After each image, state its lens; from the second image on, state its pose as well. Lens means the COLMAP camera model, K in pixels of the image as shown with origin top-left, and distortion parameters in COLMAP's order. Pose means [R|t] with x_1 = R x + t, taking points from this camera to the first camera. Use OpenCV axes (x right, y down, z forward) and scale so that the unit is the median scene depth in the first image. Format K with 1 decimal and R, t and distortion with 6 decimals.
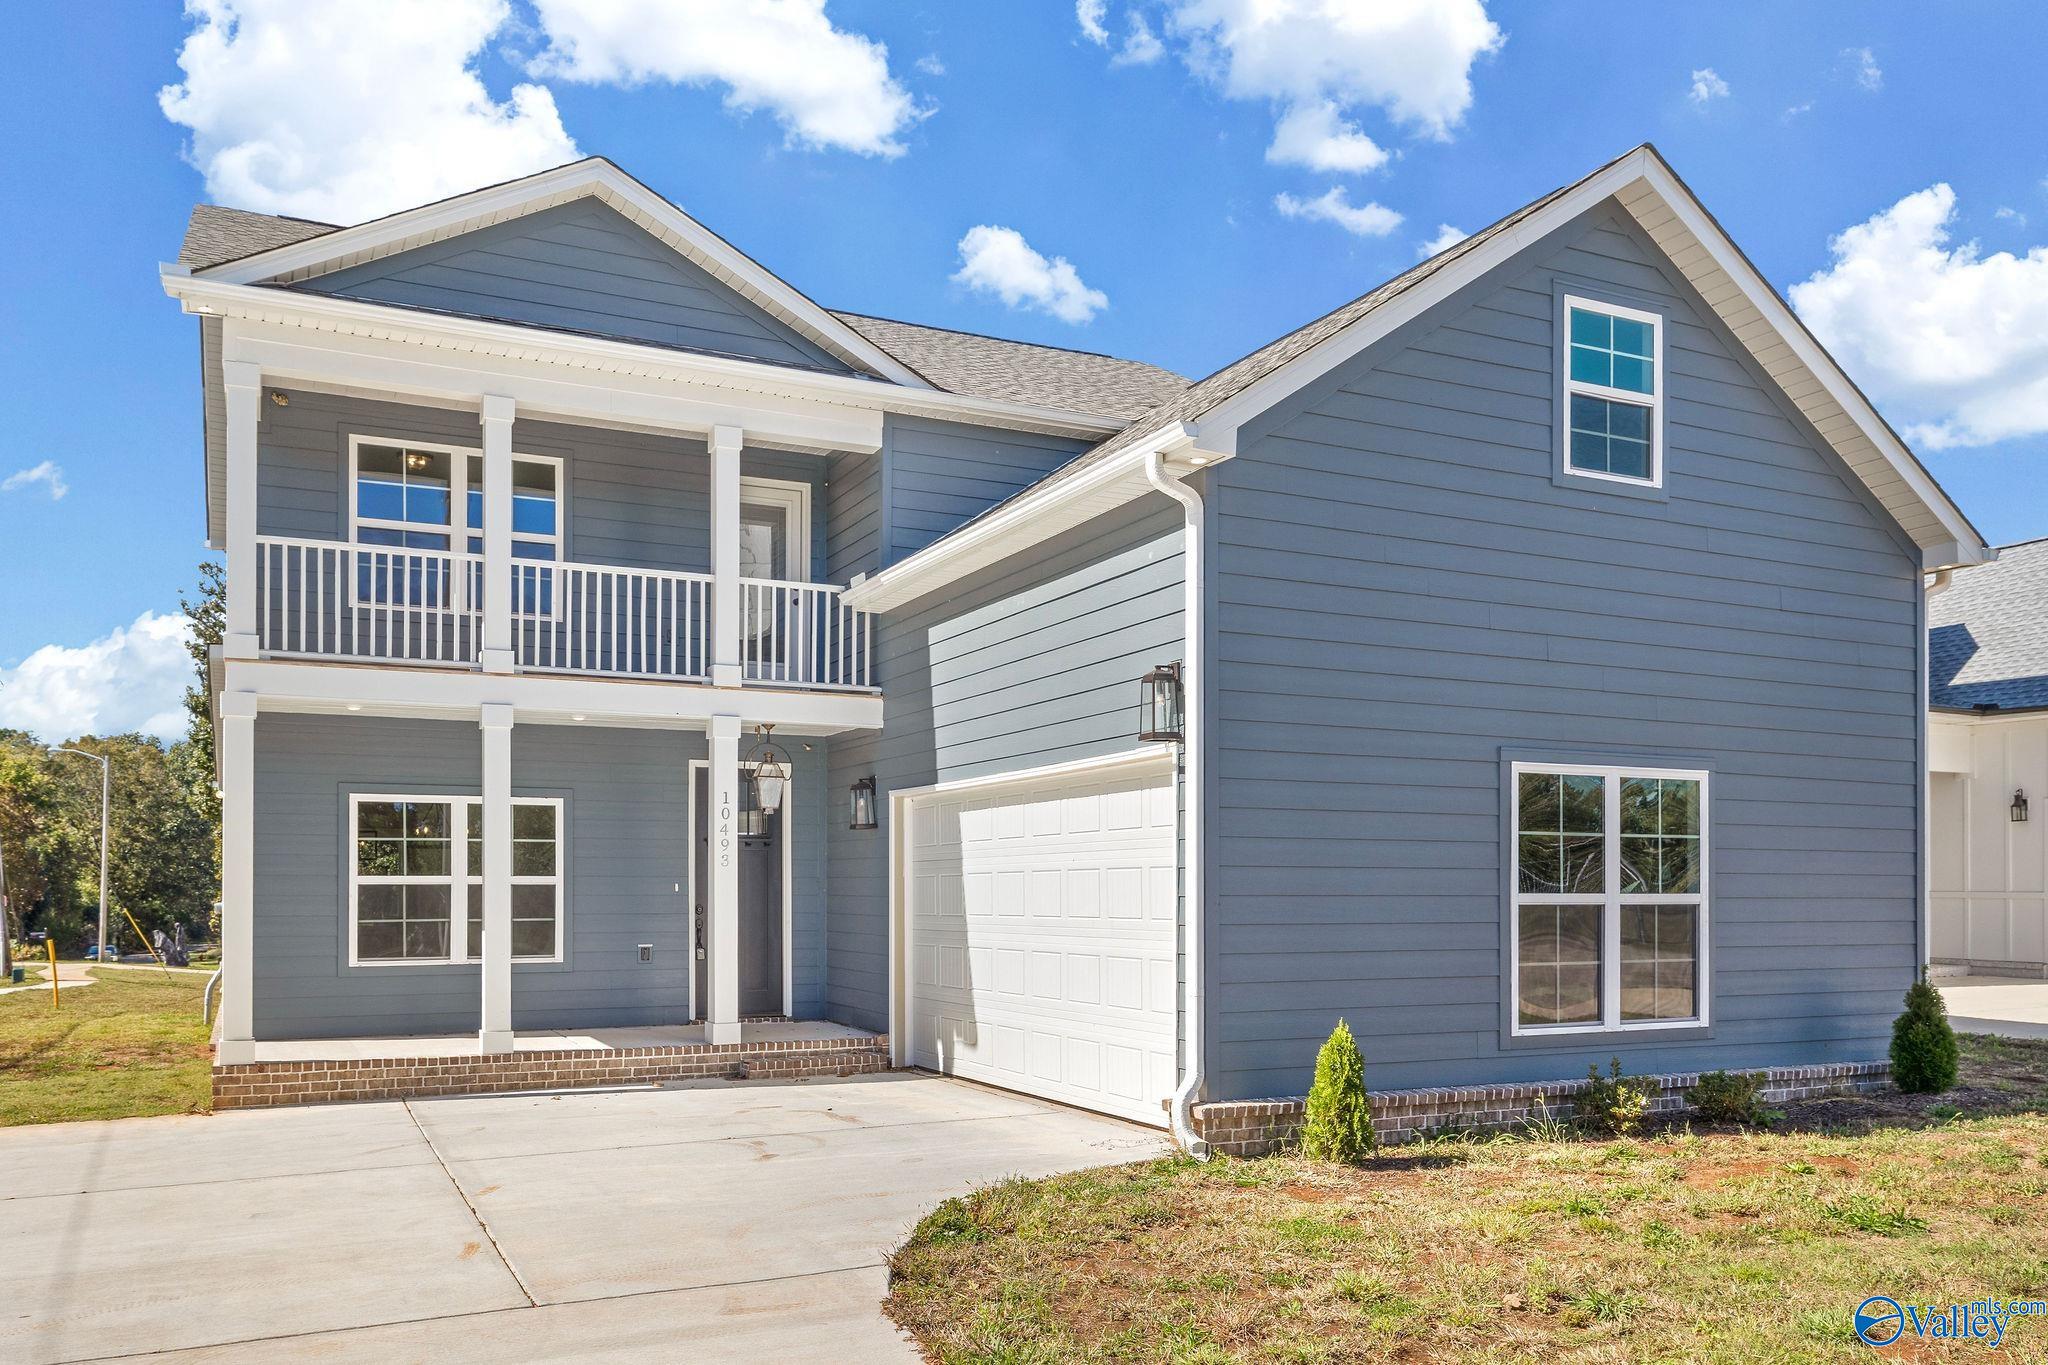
lens RADIAL K [[1628.6, 0, 1025.3], [0, 1628.6, 876.0], [0, 0, 1]] dist [0.000549, 0.005006]
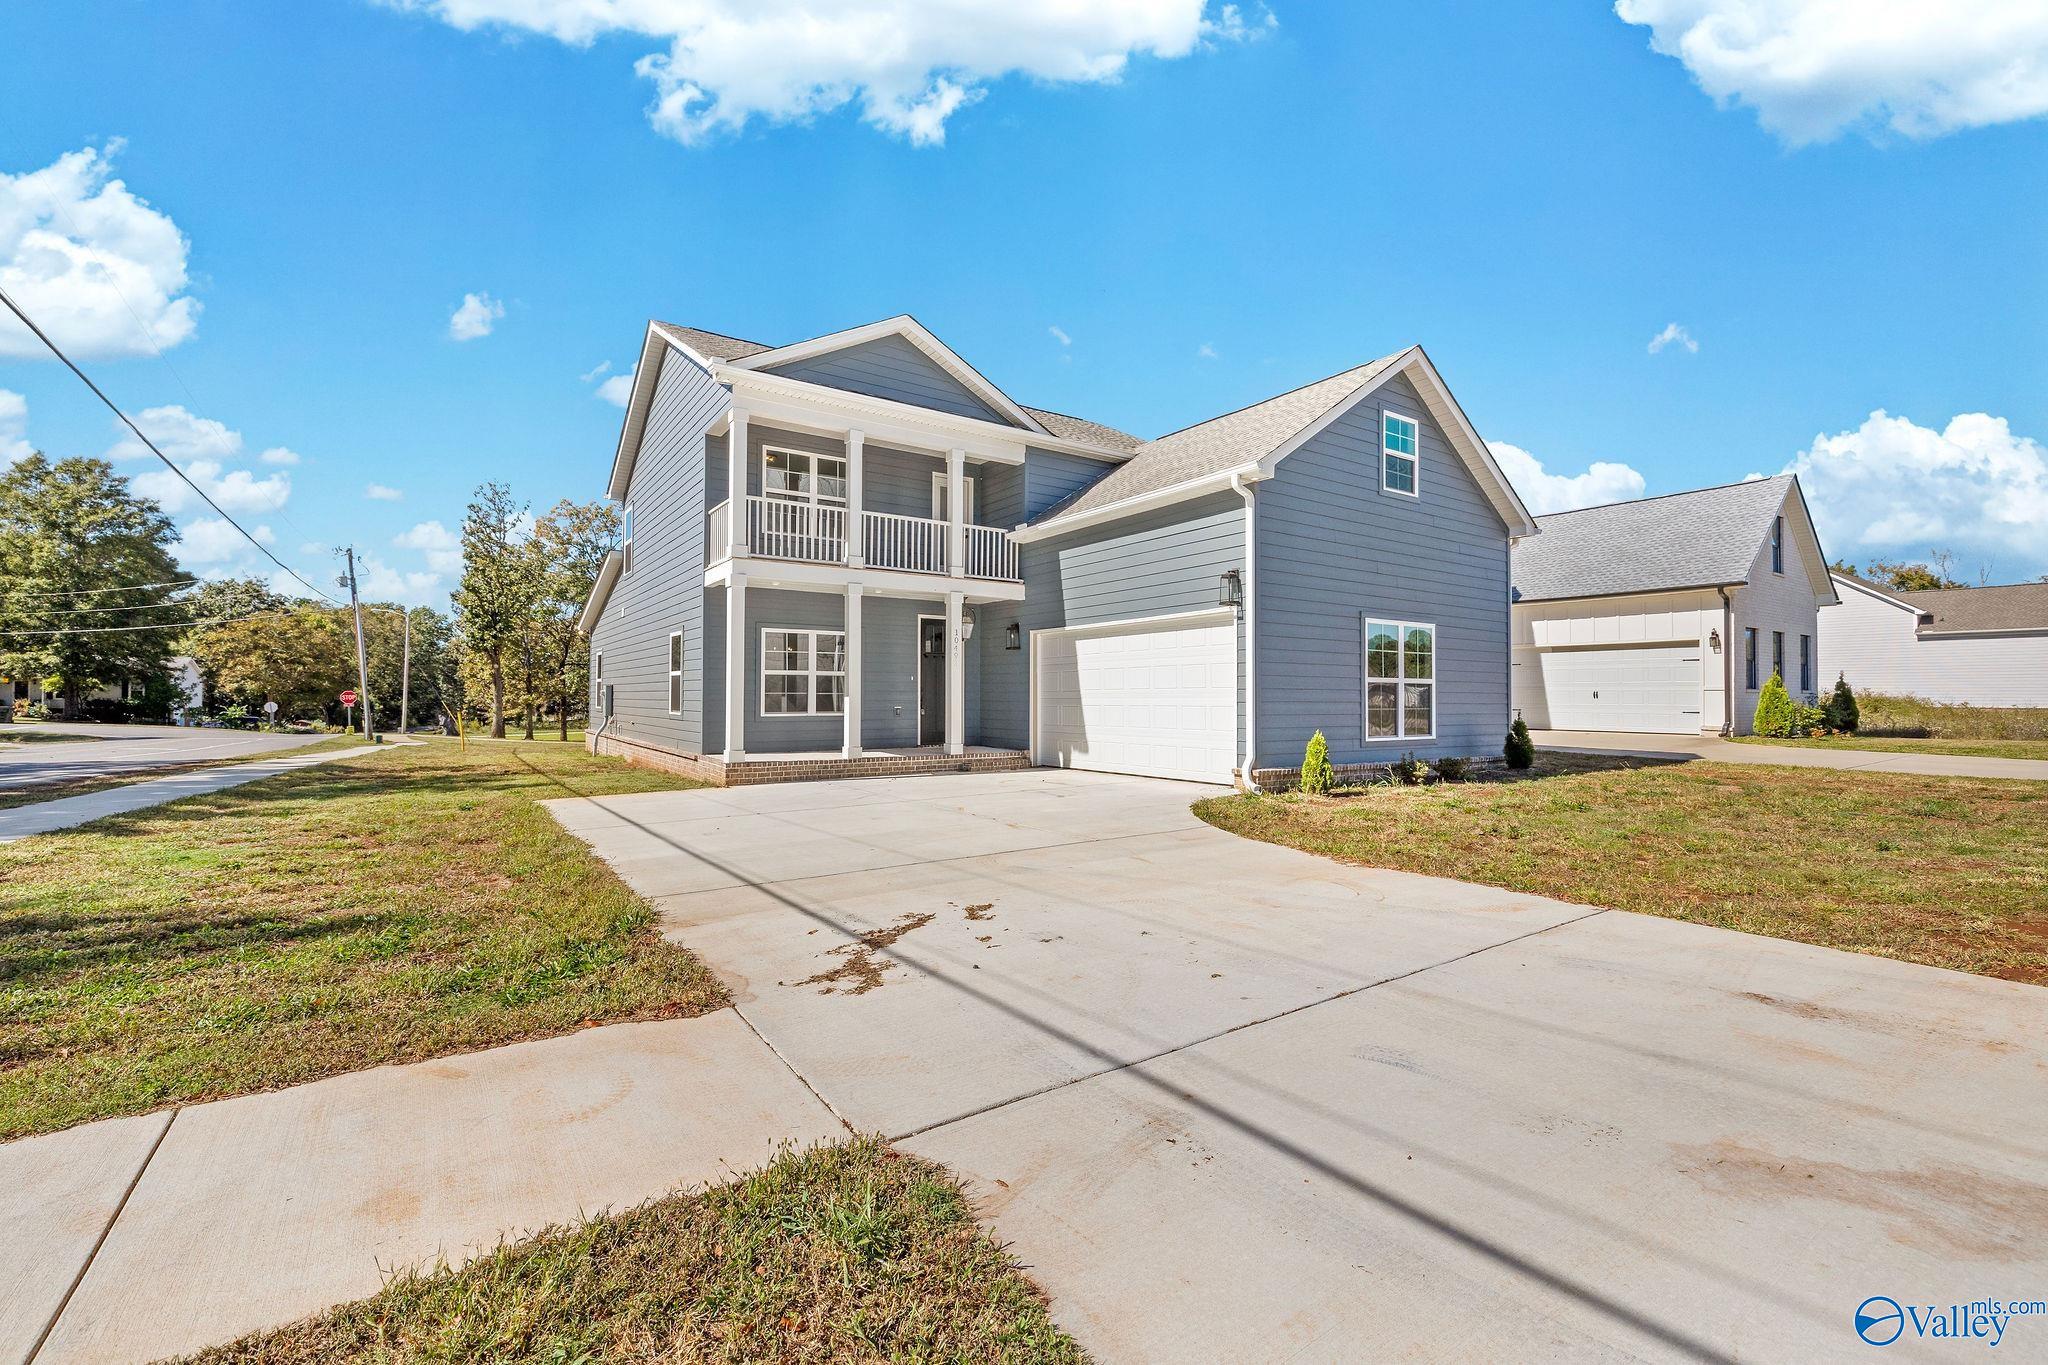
lens RADIAL K [[884.2, 0, 1021.3], [0, 884.2, 678.7], [0, 0, 1]] dist [0.000390, 0.000151]
pose [[0.989333, 0.006129, 0.145545, -0.278202], [-0.004170, 0.999897, -0.013760, 0.025459], [-0.145614, 0.013006, 0.989256, -0.102167]]
